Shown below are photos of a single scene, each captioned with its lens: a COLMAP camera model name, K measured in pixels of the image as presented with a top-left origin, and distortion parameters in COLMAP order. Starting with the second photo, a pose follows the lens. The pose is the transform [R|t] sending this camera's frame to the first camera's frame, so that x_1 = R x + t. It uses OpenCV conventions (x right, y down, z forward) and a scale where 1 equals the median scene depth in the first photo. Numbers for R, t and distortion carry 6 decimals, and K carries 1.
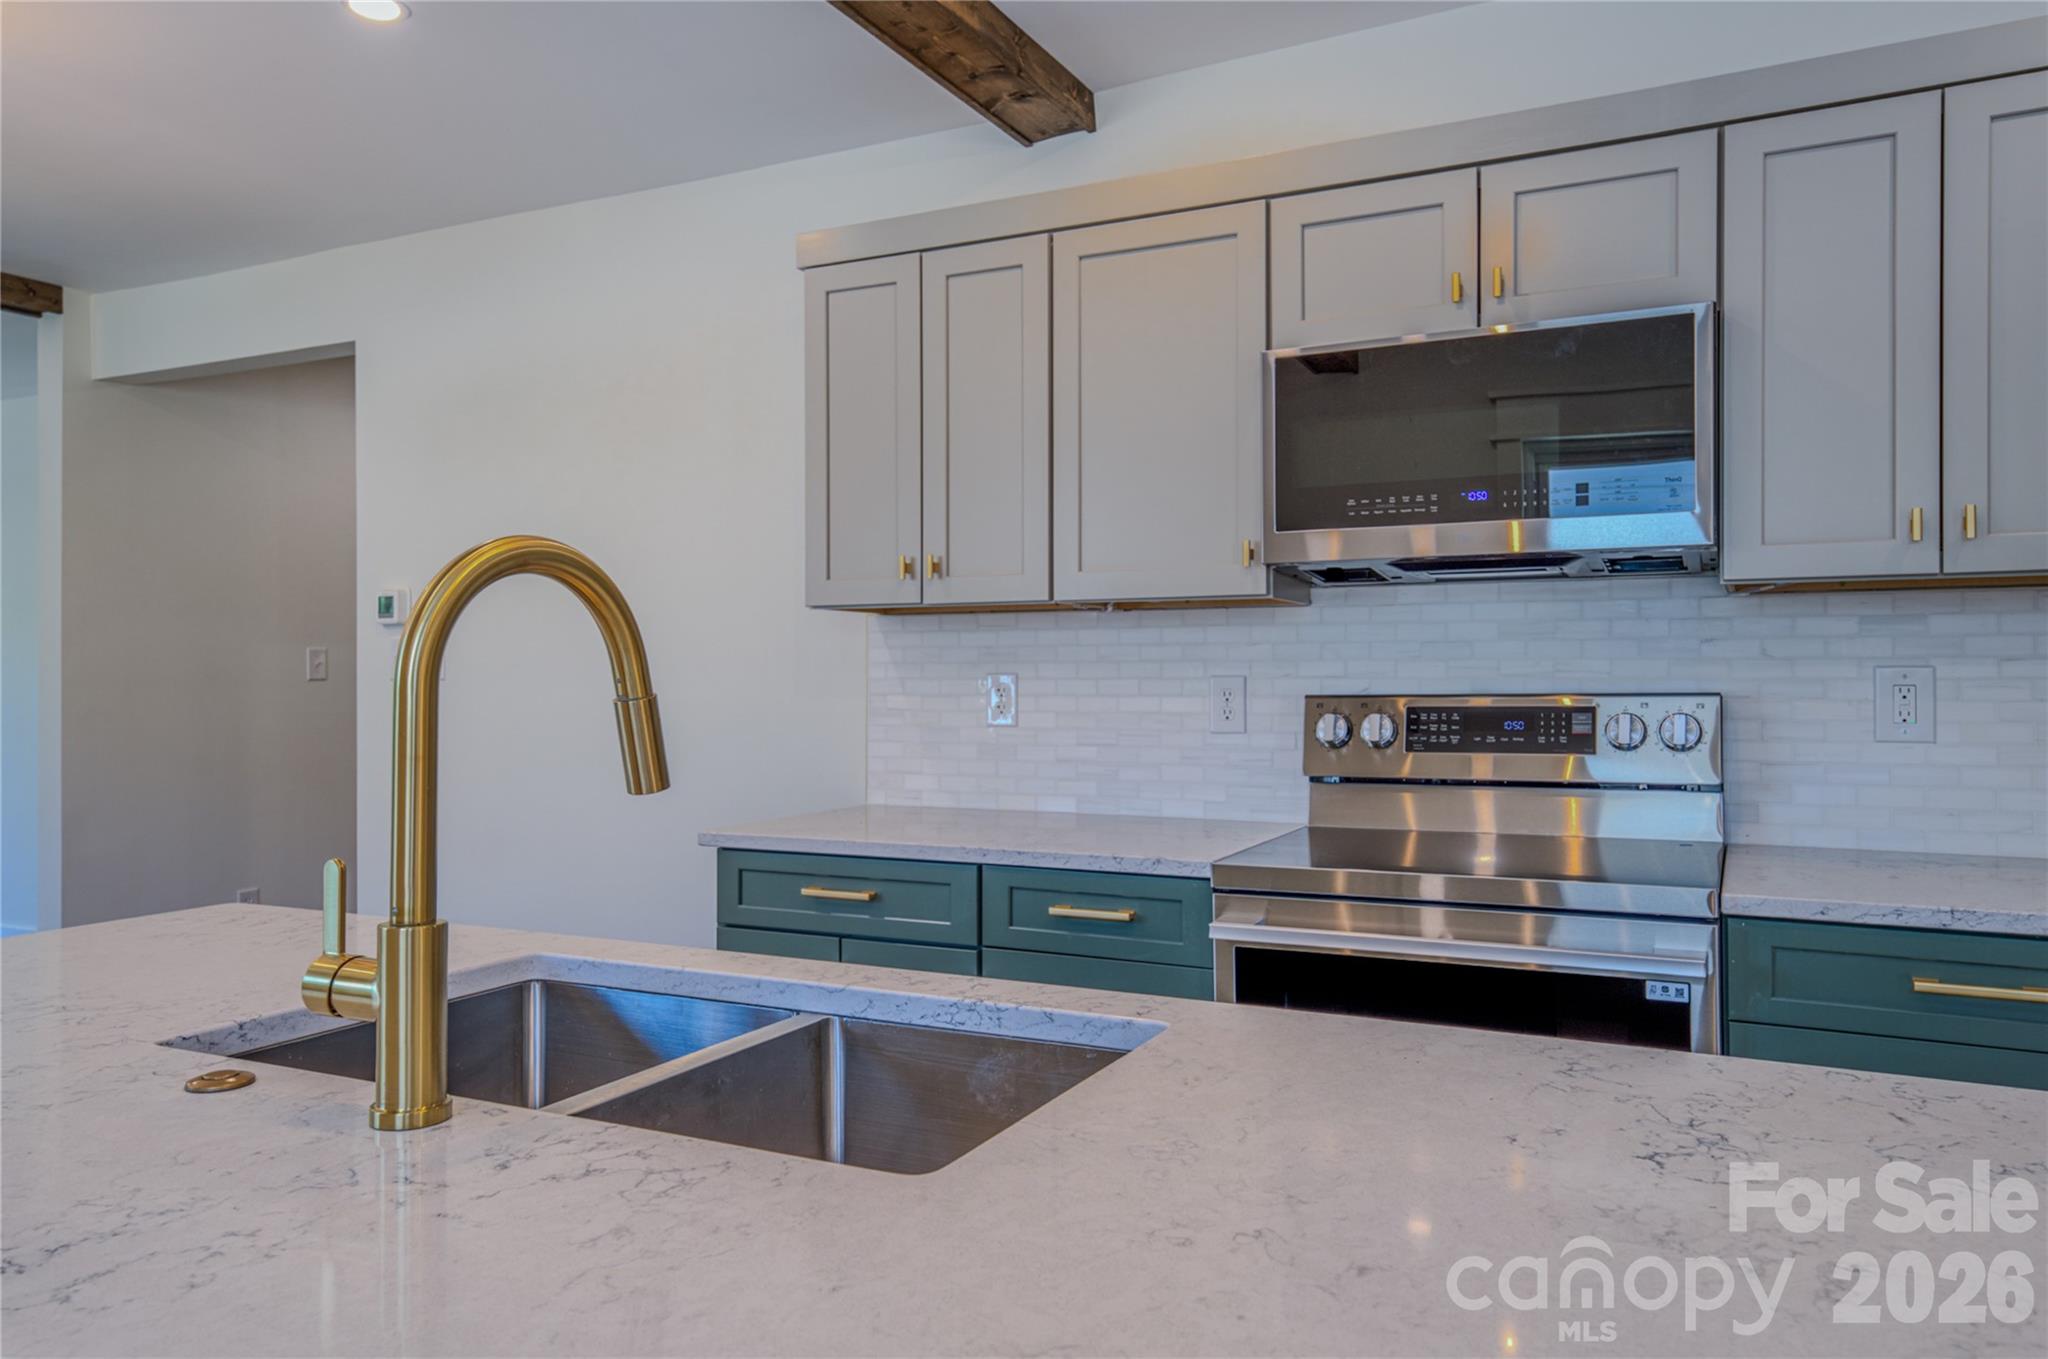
lens RADIAL K [[1475.1, 0, 1008.5], [0, 1475.1, 667.0], [0, 0, 1]] dist [0.051846, 0.000119]
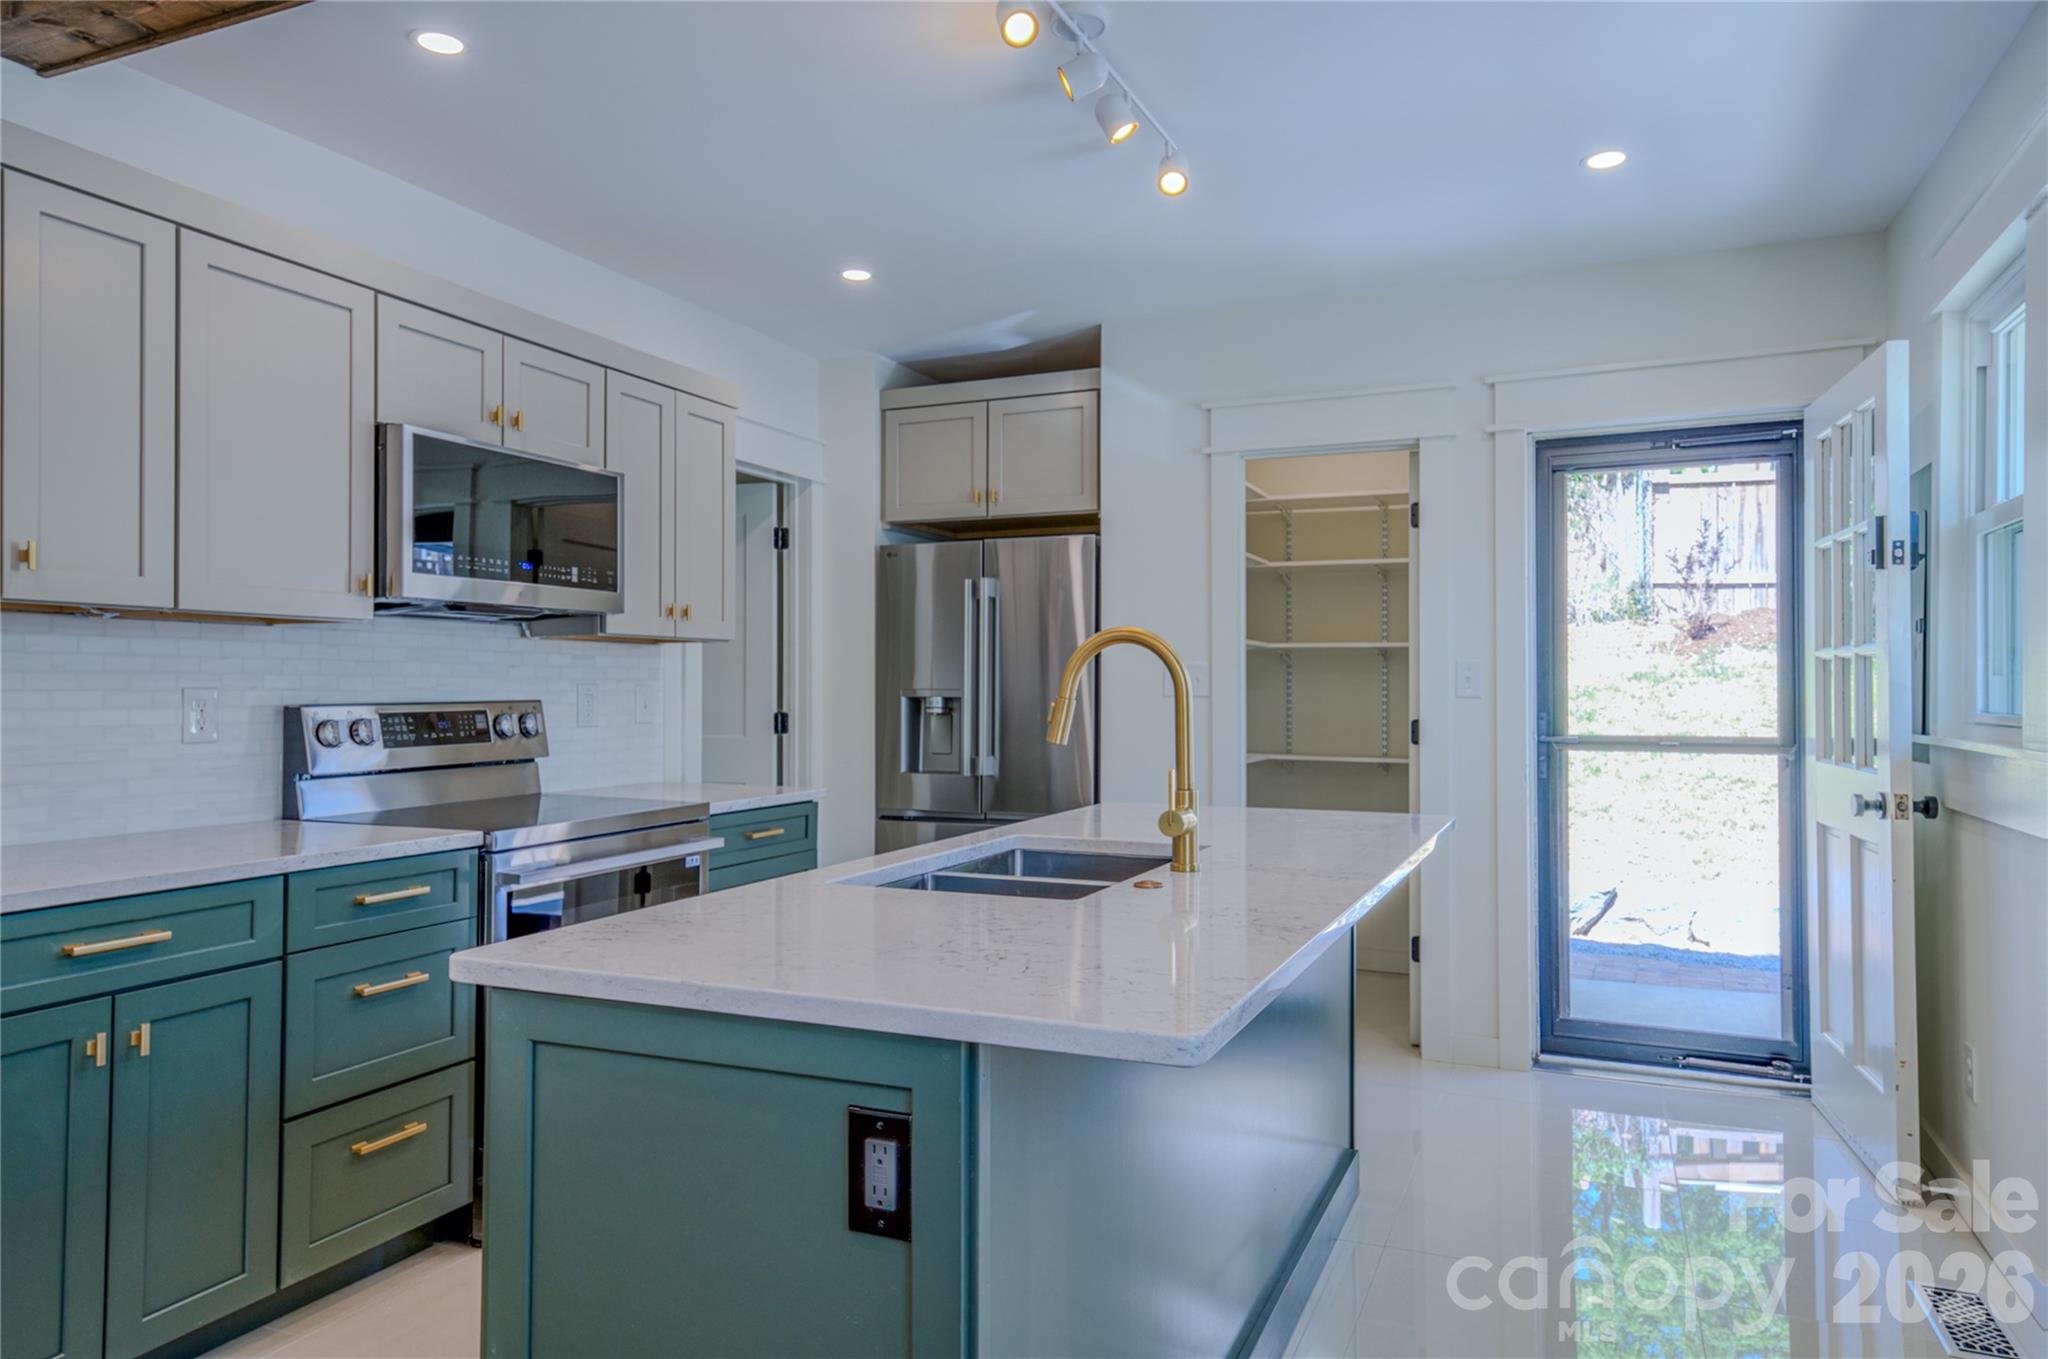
lens RADIAL K [[1331.3, 0, 1019.7], [0, 1331.3, 671.1], [0, 0, 1]] dist [0.019570, 0.009394]
pose [[-0.079636, 0.016206, 0.996692, -0.827865], [-0.011080, 0.999792, -0.017142, 0.004007], [-0.996762, -0.012409, -0.079440, 0.489389]]
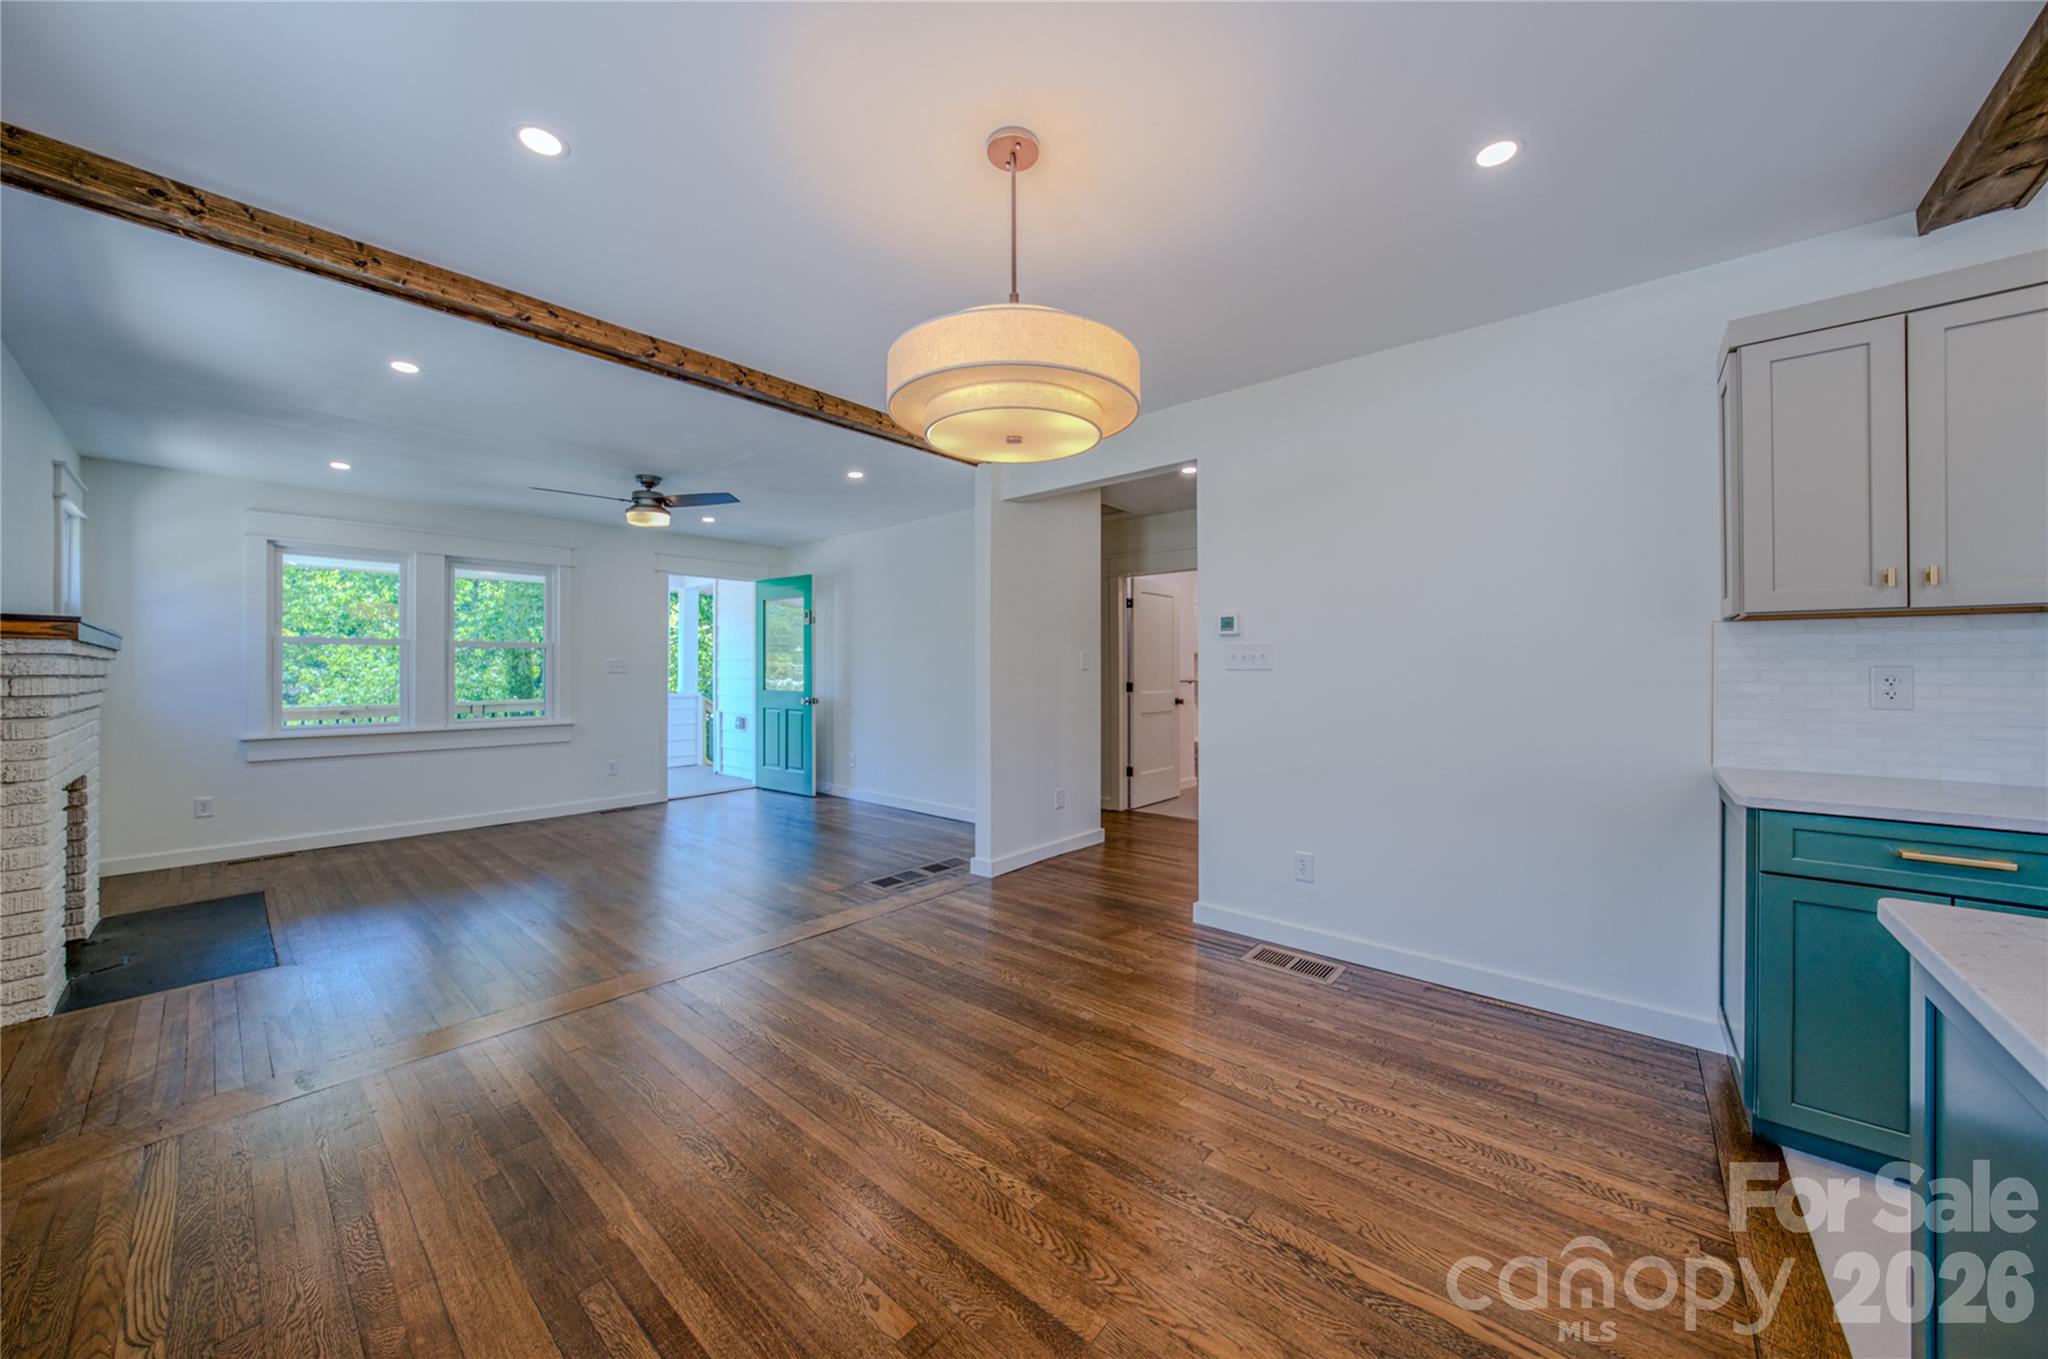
lens RADIAL K [[700.4, 0, 1026.3], [0, 700.4, 674.2], [0, 0, 1]] dist [-0.029562, 0.003942]
pose [[0.974989, 0.004051, -0.222218, -0.618862], [-0.001123, 0.999911, 0.013301, 0.004497], [0.222252, -0.012719, 0.974906, 0.307689]]
